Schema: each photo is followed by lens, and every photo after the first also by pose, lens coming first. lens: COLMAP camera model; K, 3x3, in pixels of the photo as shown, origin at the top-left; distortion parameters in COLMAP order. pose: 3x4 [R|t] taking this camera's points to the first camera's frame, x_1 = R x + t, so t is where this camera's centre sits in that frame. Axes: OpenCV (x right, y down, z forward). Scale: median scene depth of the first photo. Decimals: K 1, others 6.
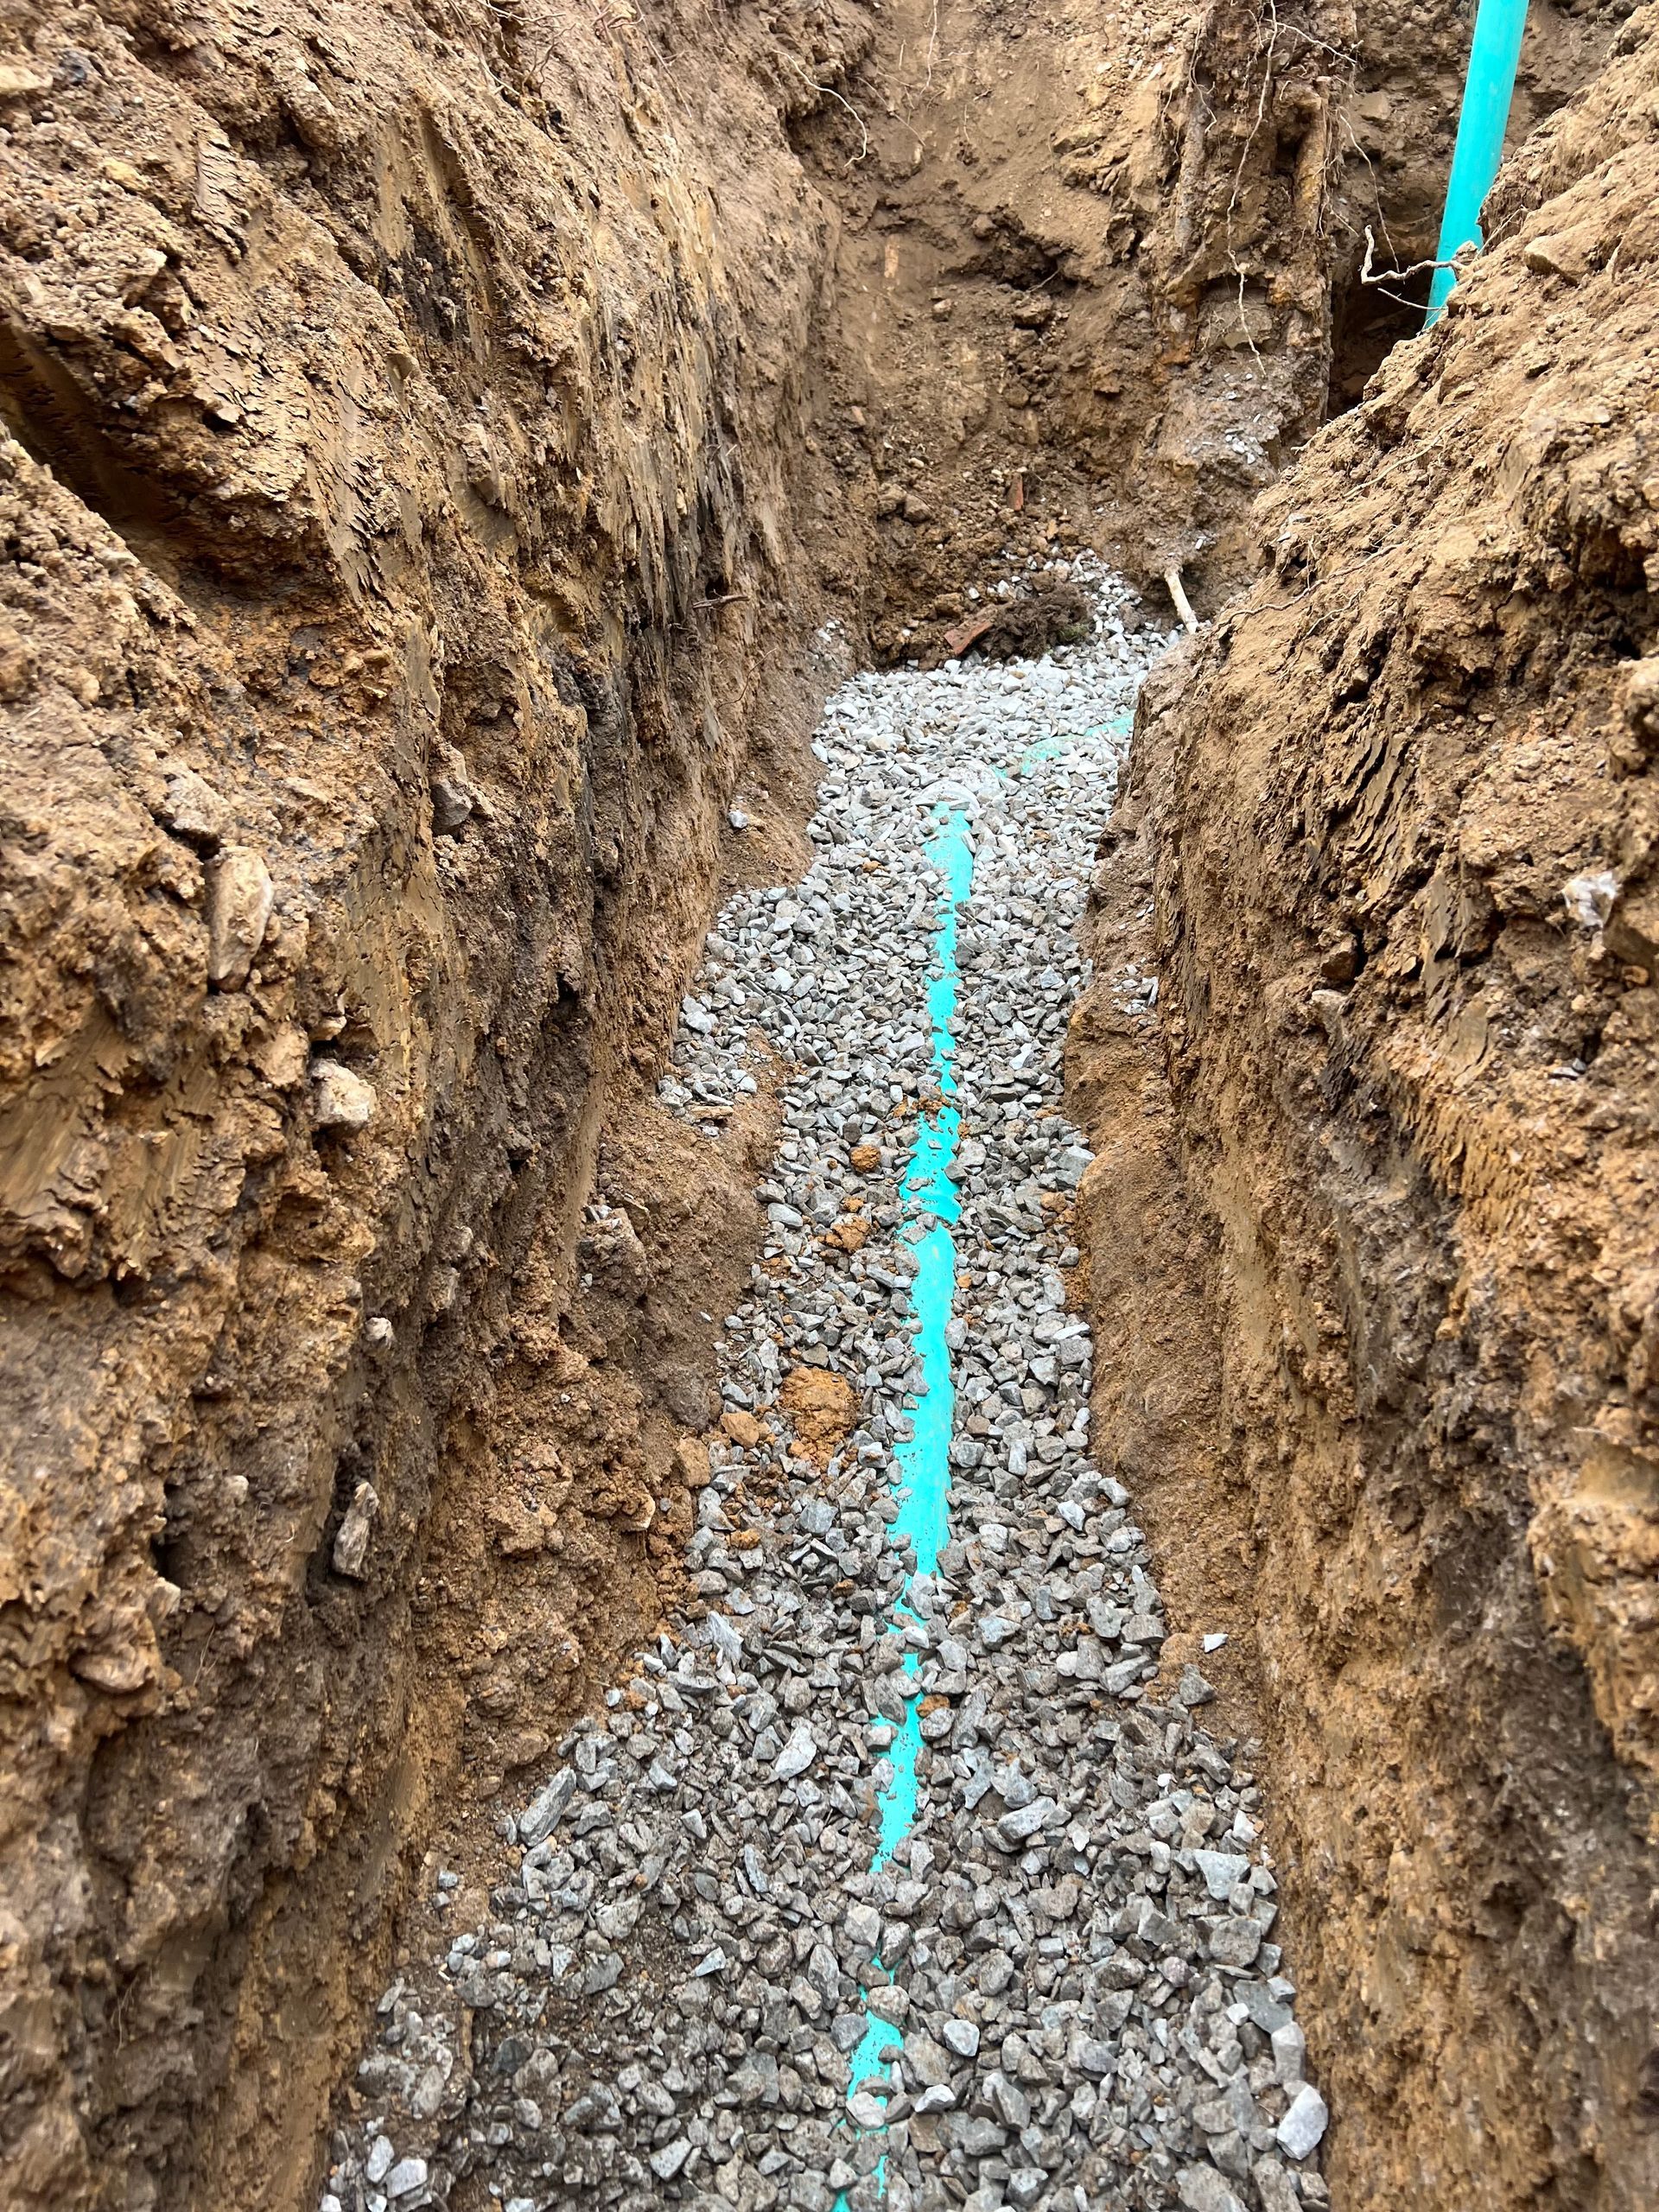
lens RADIAL K [[1620.2, 0, 834.3], [0, 1620.2, 1104.2], [0, 0, 1]] dist [0.006181, -0.007756]
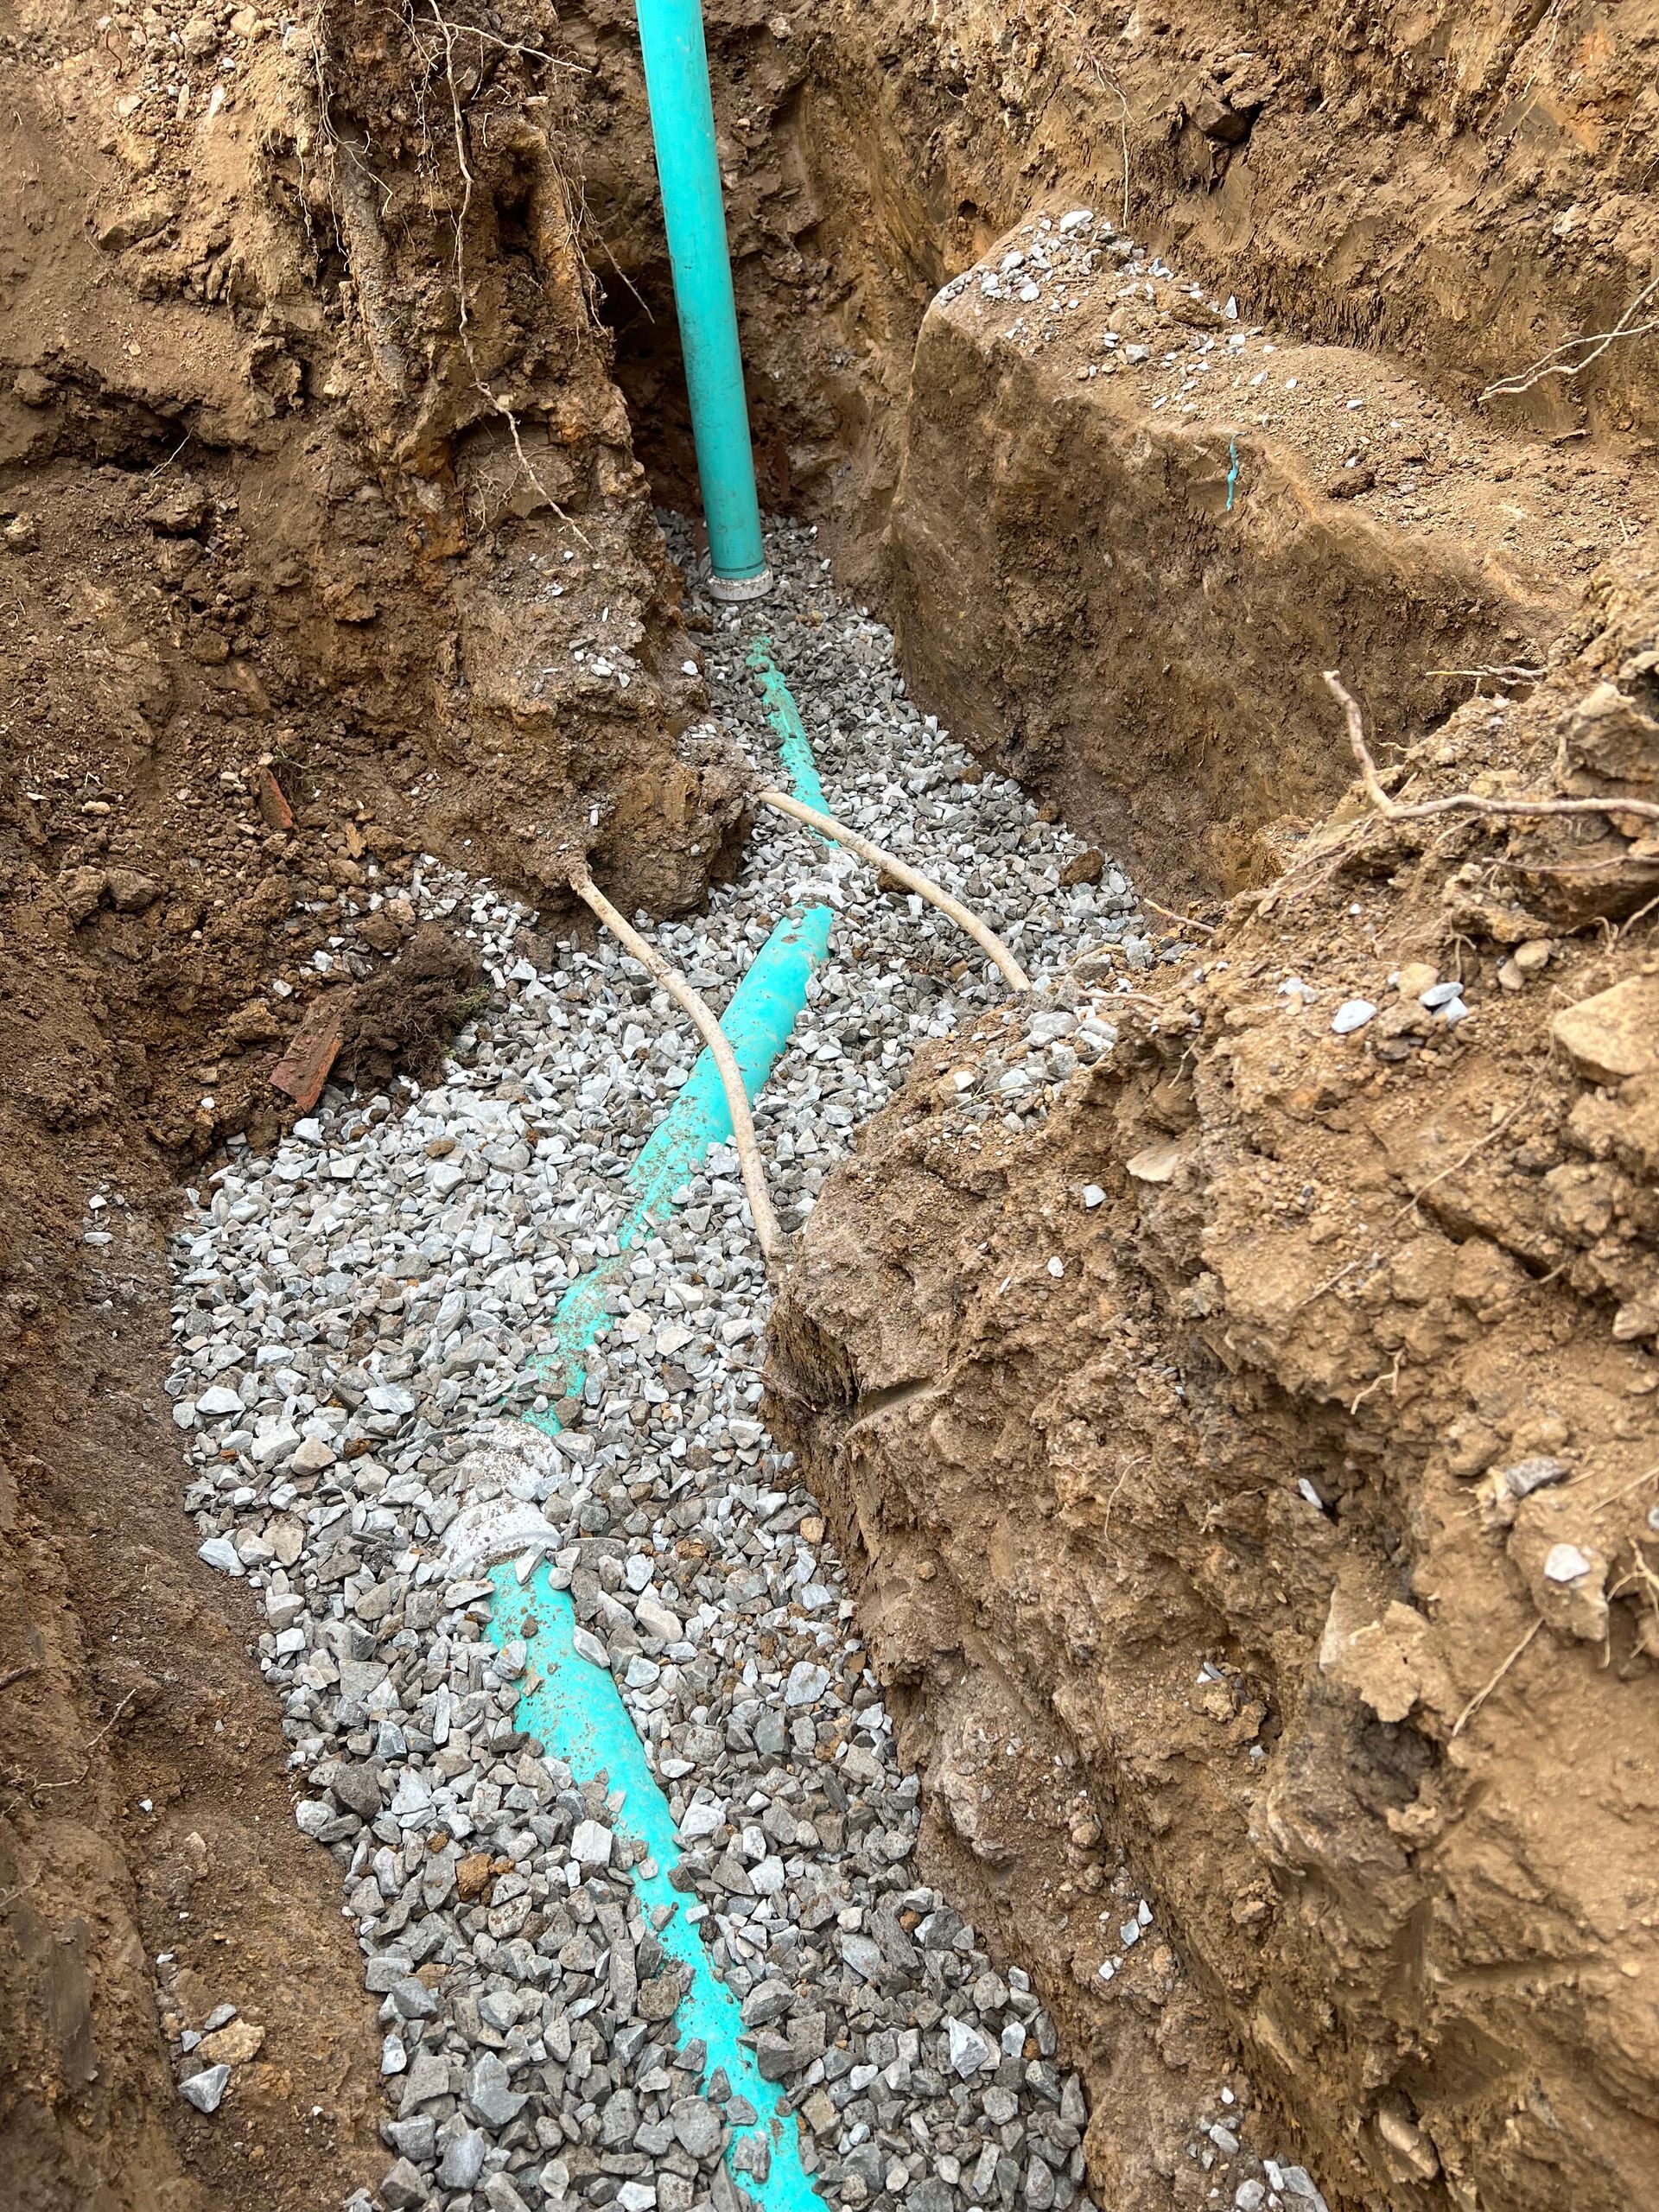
lens RADIAL K [[1620.2, 0, 834.3], [0, 1620.2, 1104.2], [0, 0, 1]] dist [0.006181, -0.007756]
pose [[0.844062, -0.381824, 0.376524, 0.013579], [0.362976, 0.923650, 0.122959, -0.276705], [-0.394725, 0.032884, 0.918210, 0.350648]]
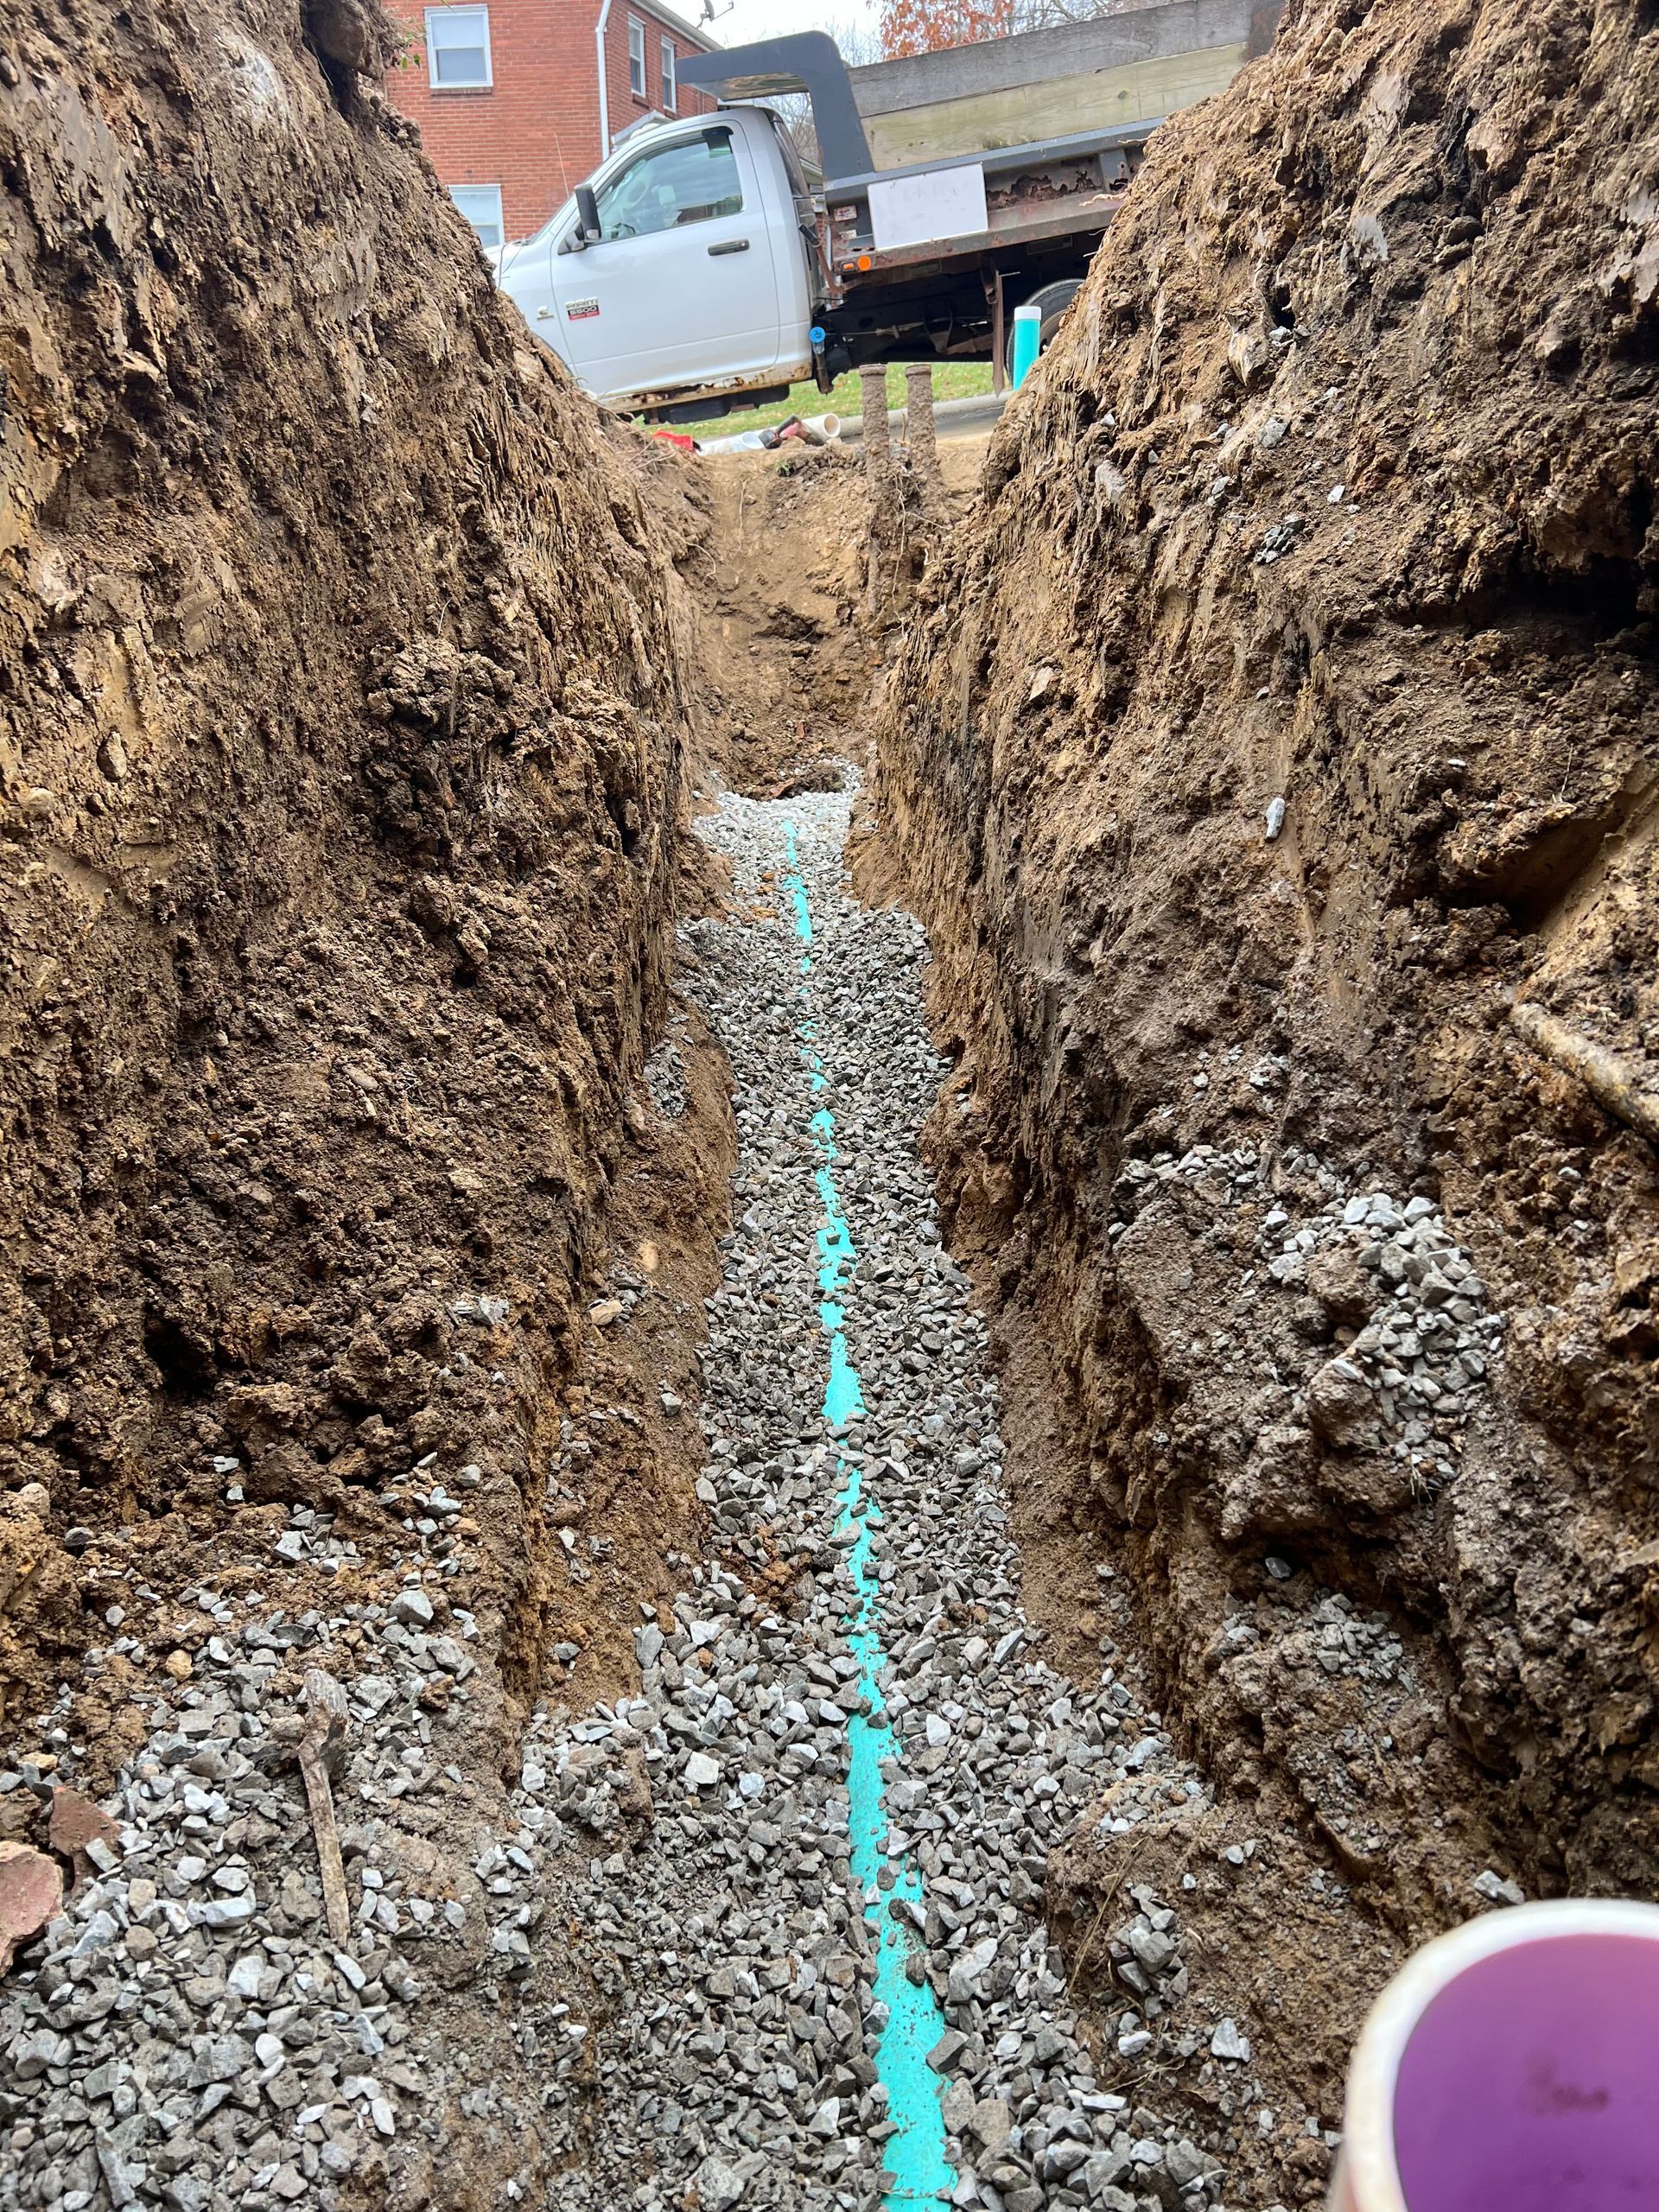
lens RADIAL K [[1608.7, 0, 804.4], [0, 1608.7, 1111.1], [0, 0, 1]] dist [0.047188, -0.053796]
pose [[0.991883, -0.040436, 0.120550, -0.138478], [0.071789, 0.960612, -0.268461, 0.600413], [-0.104946, 0.274936, 0.955718, -0.744860]]
